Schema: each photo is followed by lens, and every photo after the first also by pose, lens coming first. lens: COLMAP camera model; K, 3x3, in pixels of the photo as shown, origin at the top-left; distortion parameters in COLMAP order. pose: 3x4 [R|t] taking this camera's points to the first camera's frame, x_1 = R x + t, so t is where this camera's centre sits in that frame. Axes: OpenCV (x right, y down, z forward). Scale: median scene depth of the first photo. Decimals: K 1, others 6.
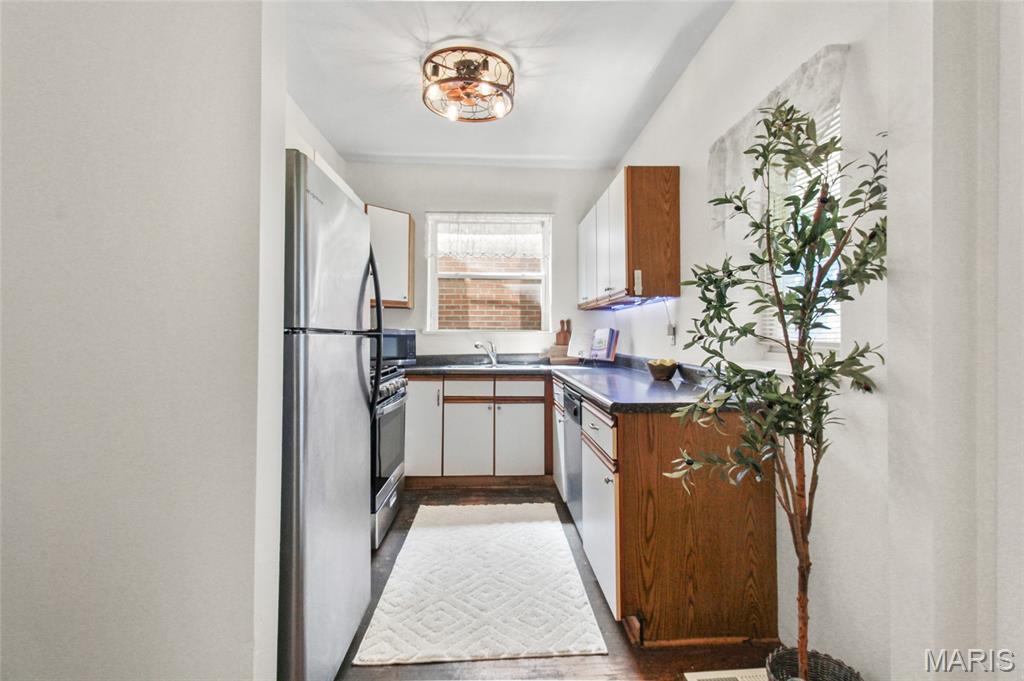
lens RADIAL K [[489.4, 0, 518.2], [0, 489.4, 333.6], [0, 0, 1]] dist [0.023320, -0.003670]
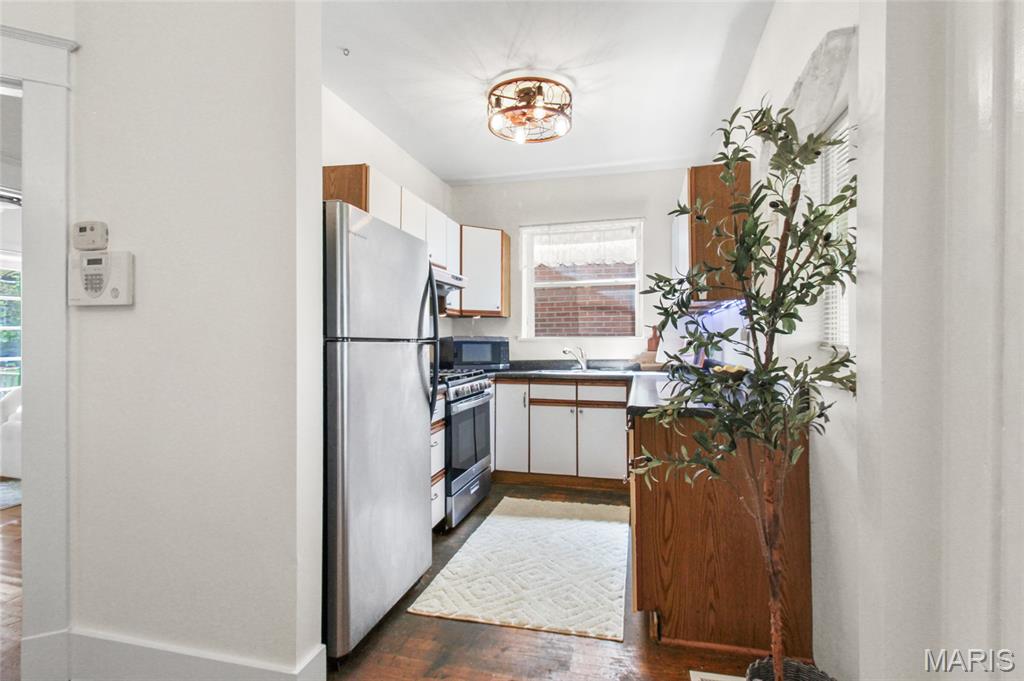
lens RADIAL K [[489.4, 0, 503.8], [0, 489.4, 345.6], [0, 0, 1]] dist [0.023320, -0.003670]
pose [[0.951762, -0.004625, -0.306802, 0.179295], [0.008289, 0.999909, 0.010639, -0.000333], [0.306725, -0.012669, 0.951714, -0.052724]]
